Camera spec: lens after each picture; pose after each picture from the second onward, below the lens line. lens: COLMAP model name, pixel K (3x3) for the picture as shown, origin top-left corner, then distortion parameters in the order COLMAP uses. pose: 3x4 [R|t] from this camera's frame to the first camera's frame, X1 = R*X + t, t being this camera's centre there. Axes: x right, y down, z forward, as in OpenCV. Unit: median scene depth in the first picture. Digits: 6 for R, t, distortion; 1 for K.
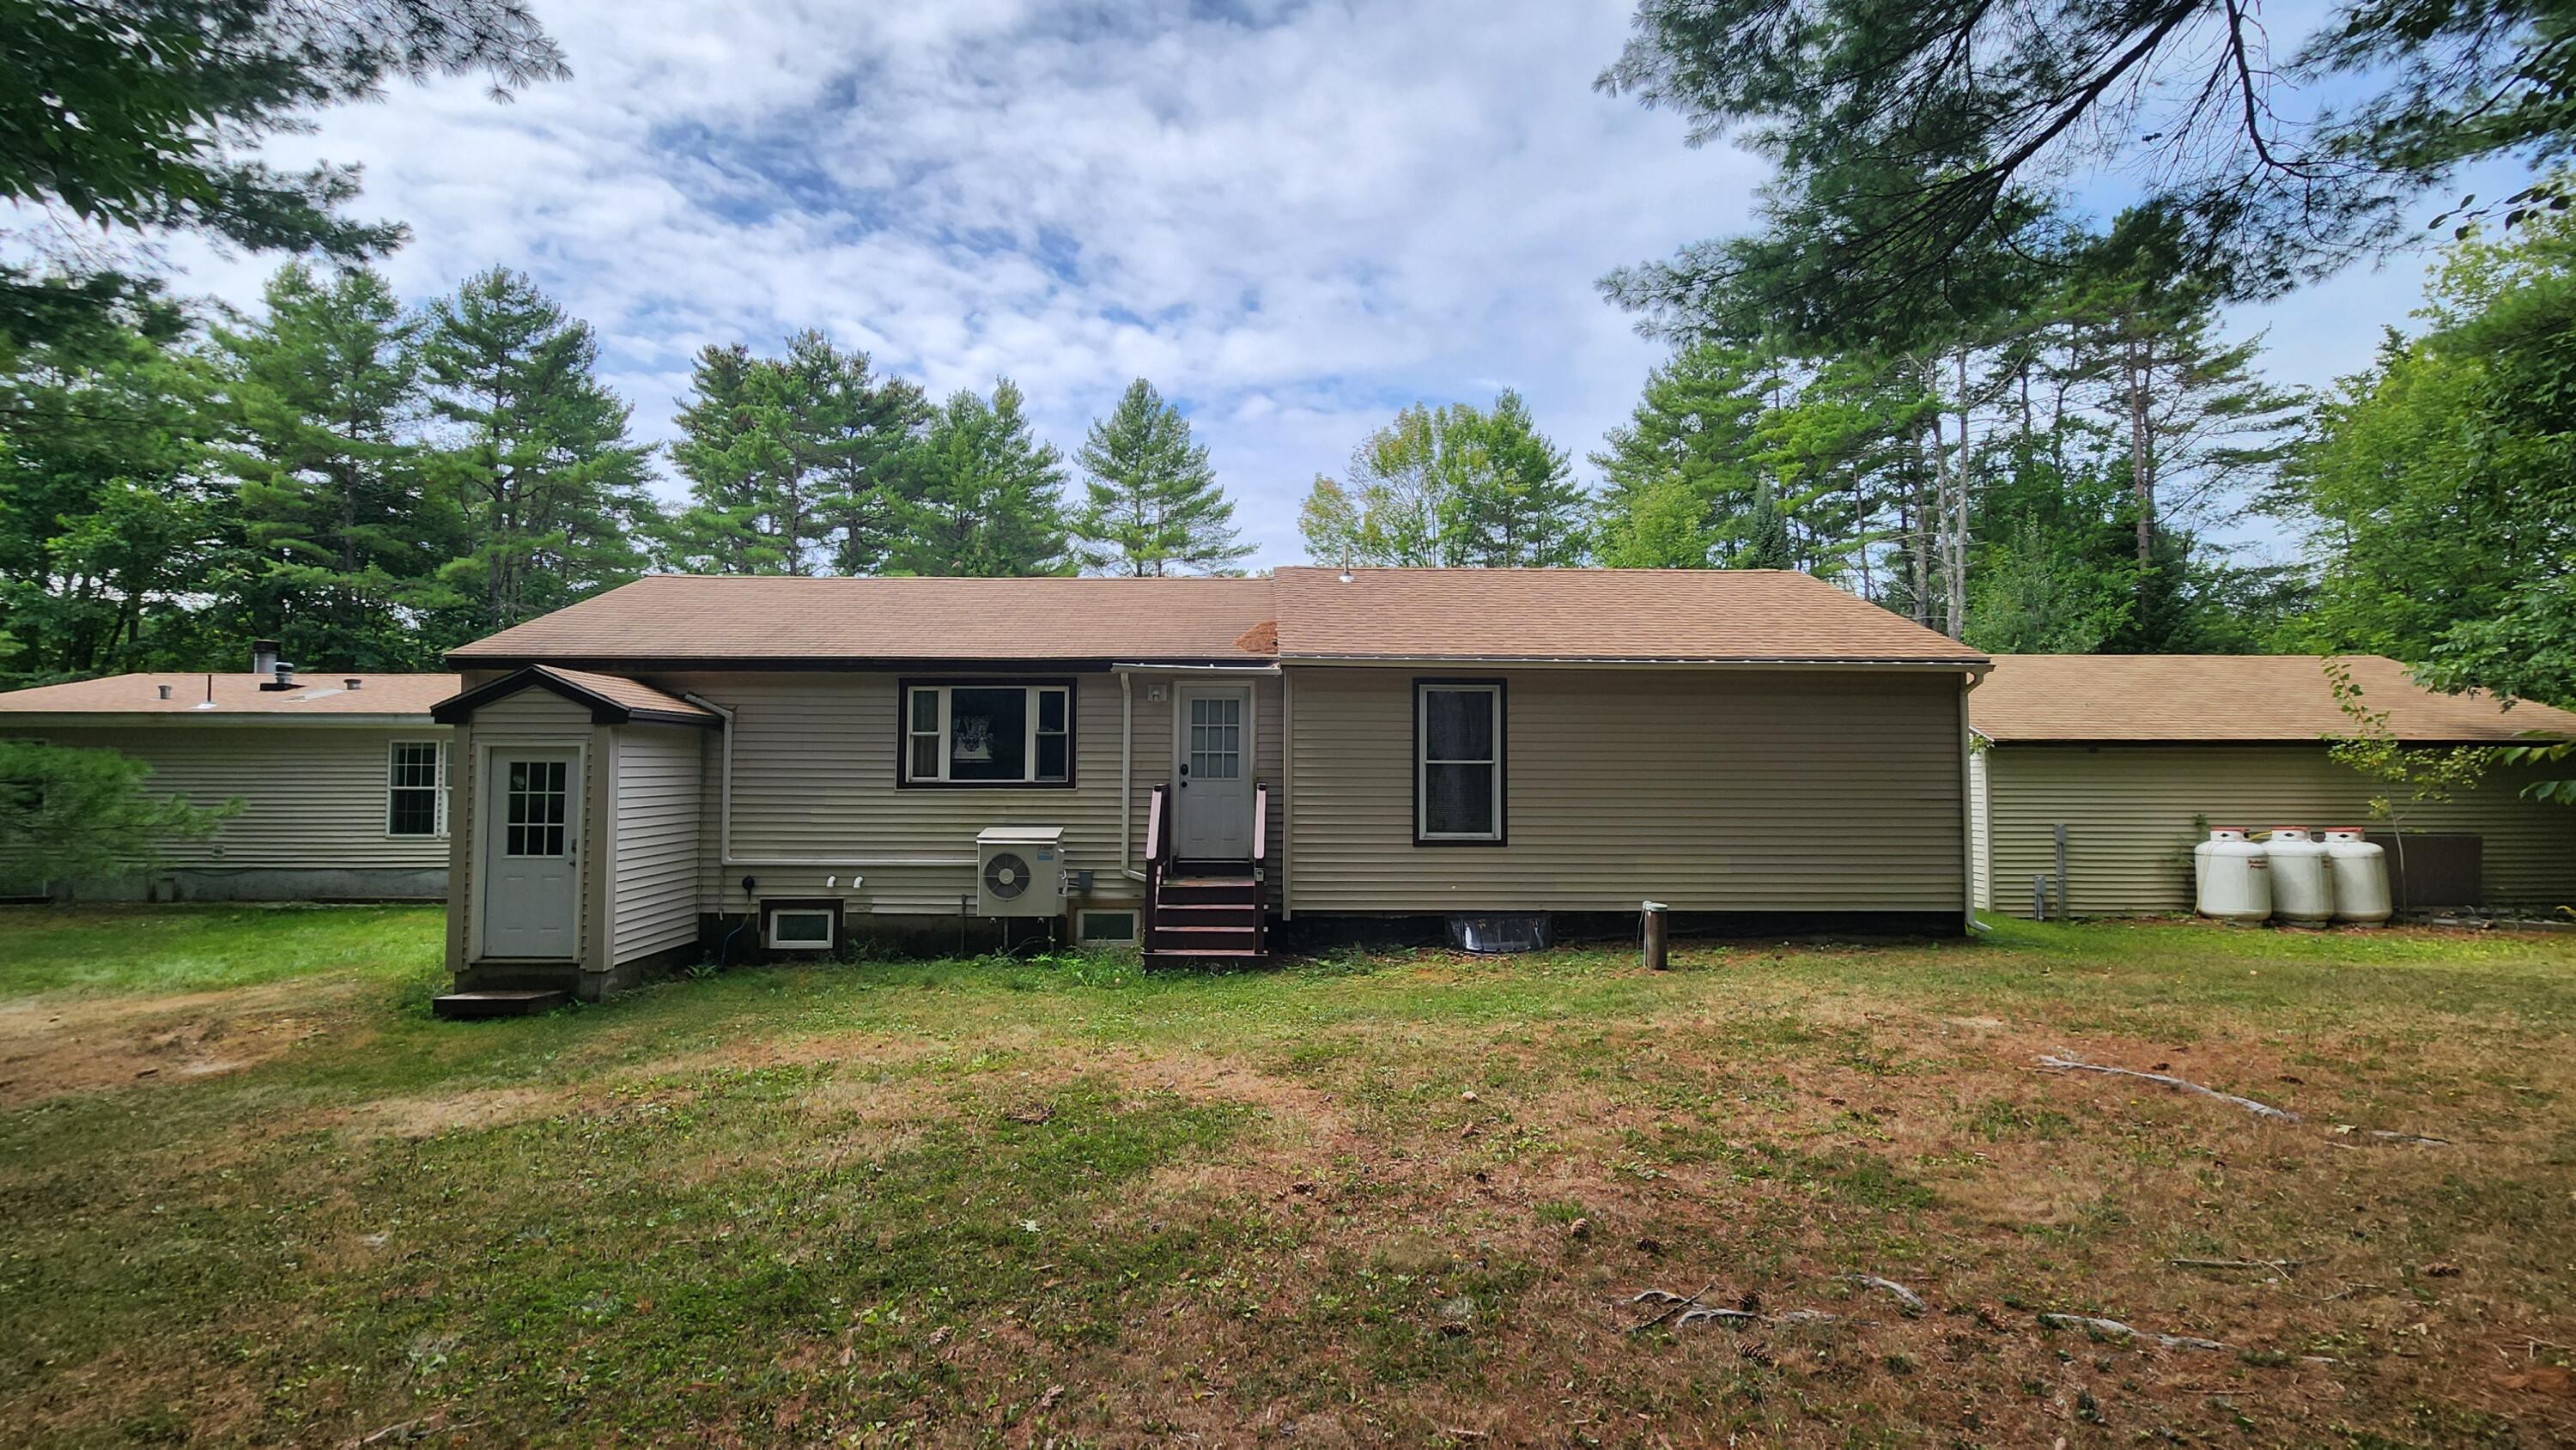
lens RADIAL K [[1053.1, 0, 1287.5], [0, 1053.1, 727.1], [0, 0, 1]] dist [0.003696, 0.000246]
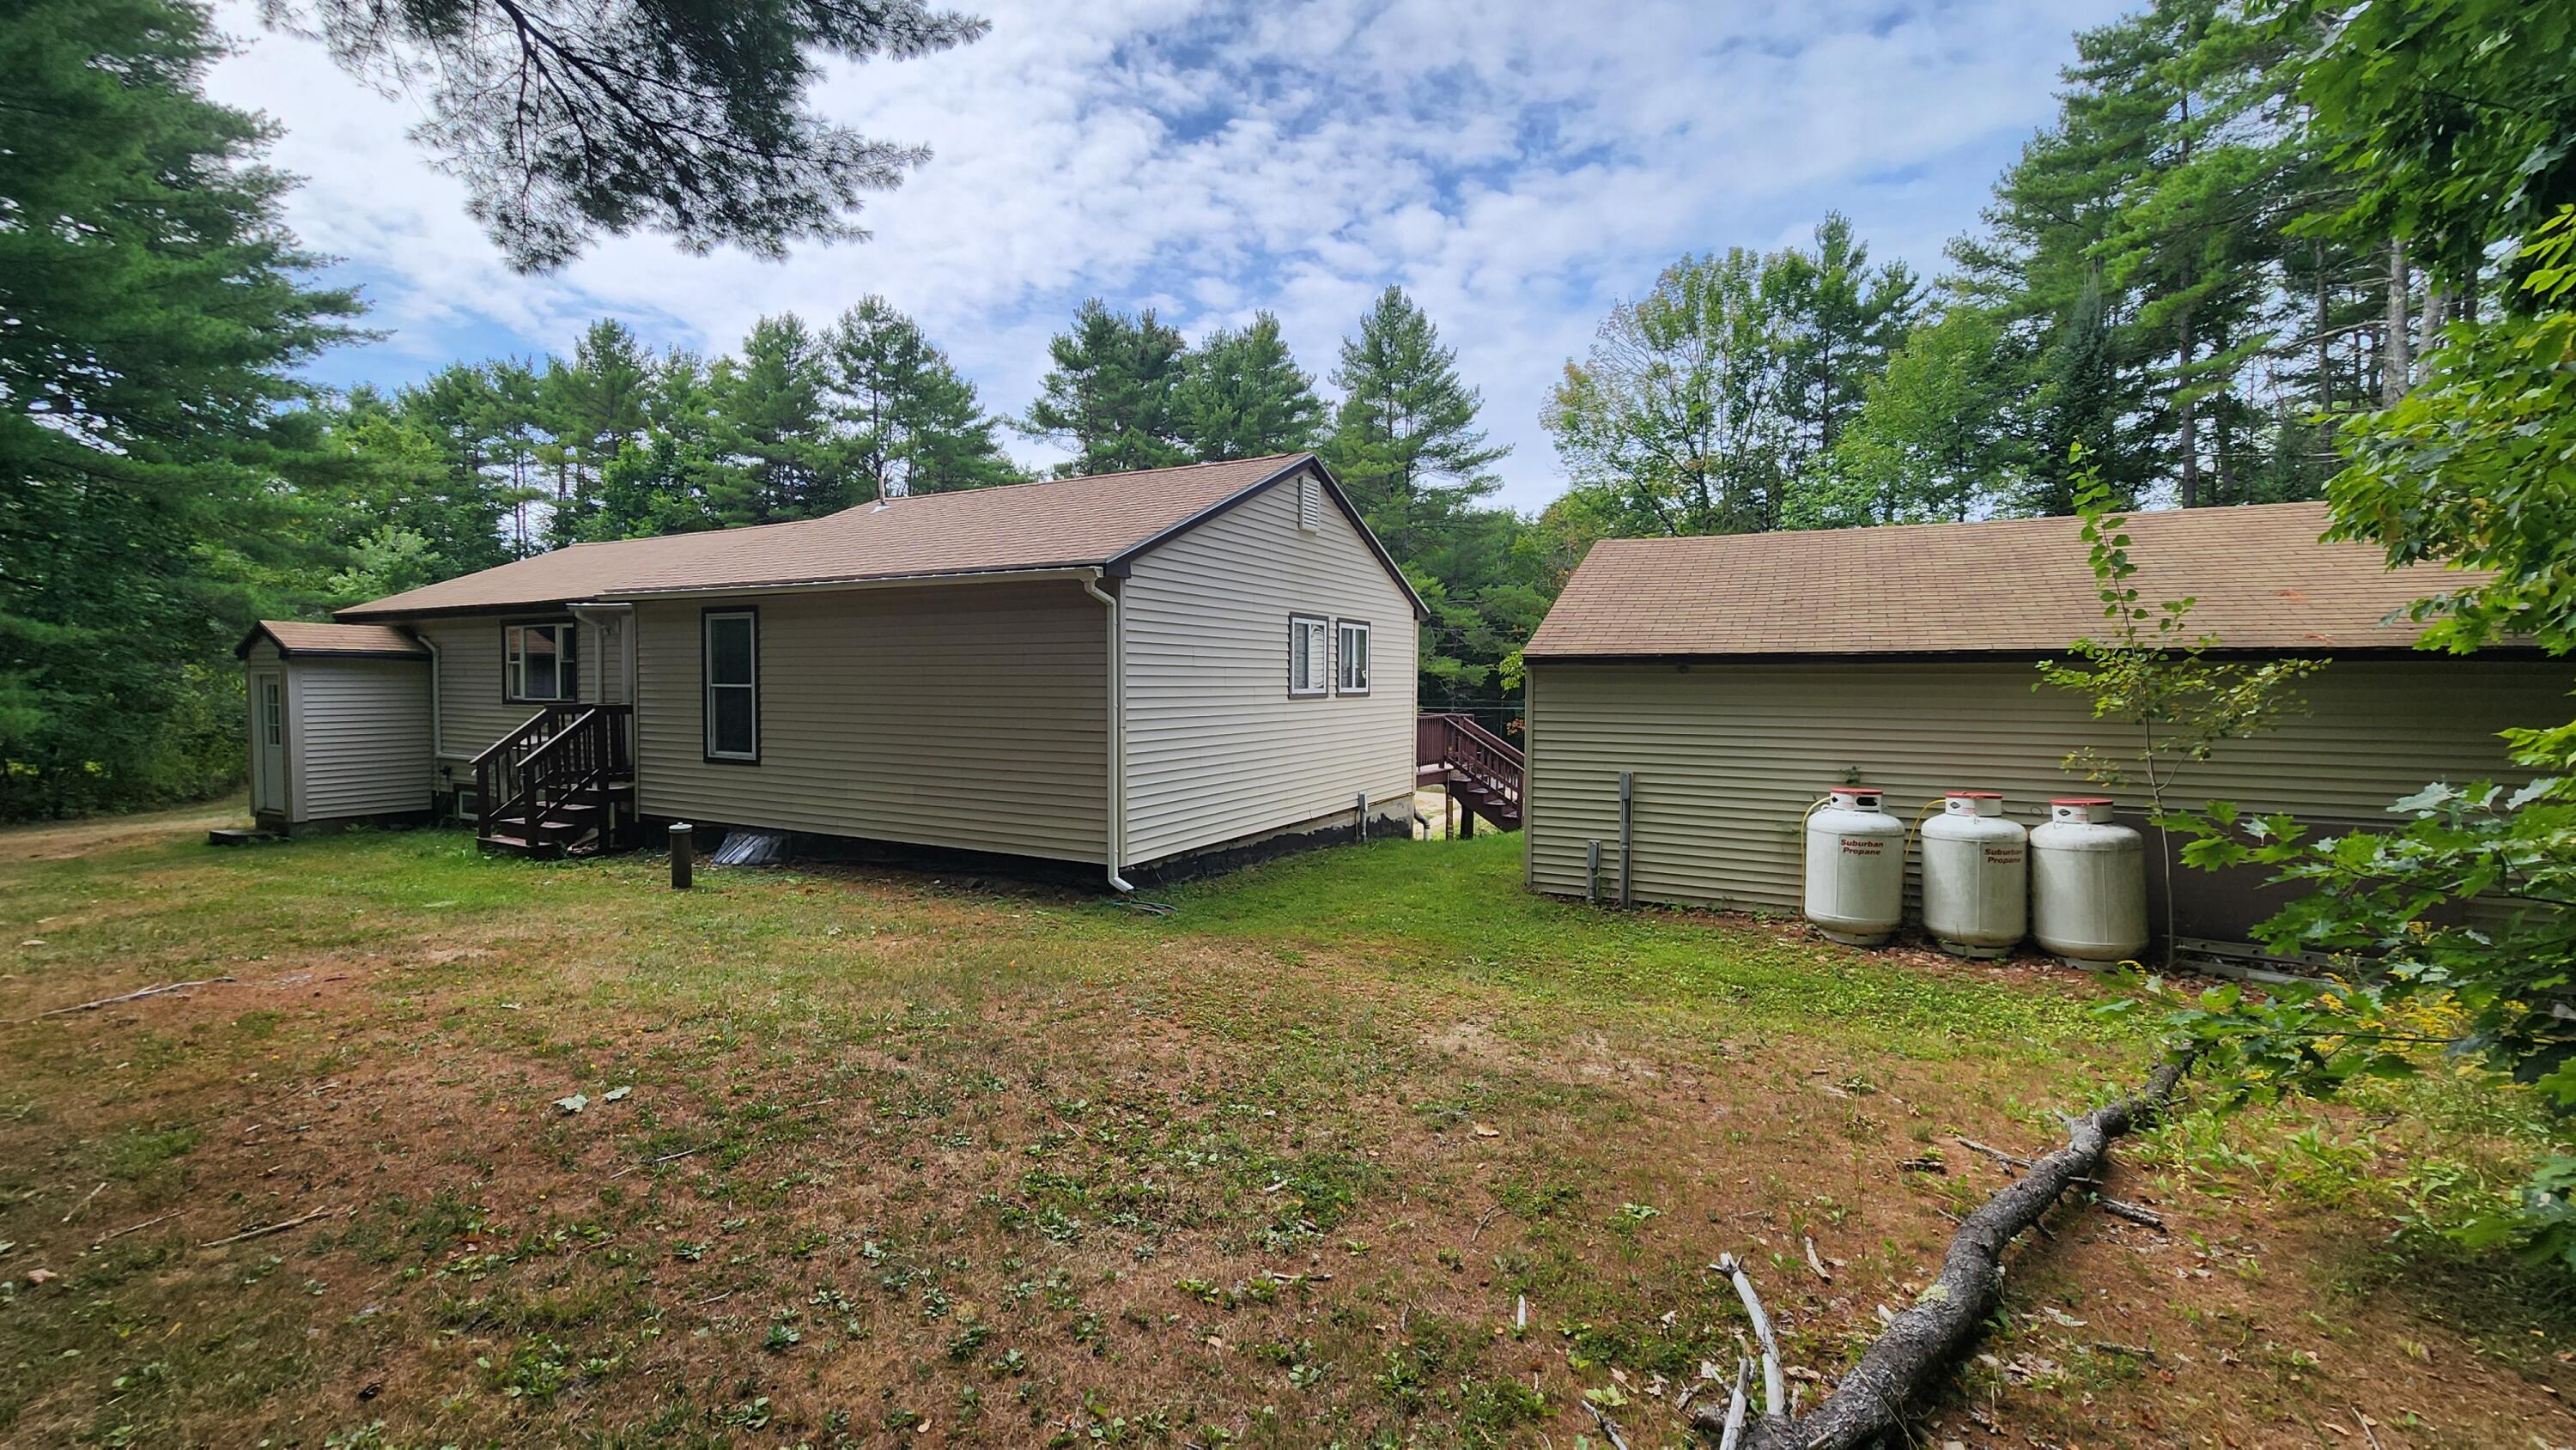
lens RADIAL K [[1053.1, 0, 1279.9], [0, 1053.1, 721.0], [0, 0, 1]] dist [0.003696, 0.000246]
pose [[0.869631, 0.019330, -0.493324, 0.906047], [0.016775, 0.997499, 0.068657, 0.003856], [0.493417, -0.067981, 0.867132, 0.269330]]
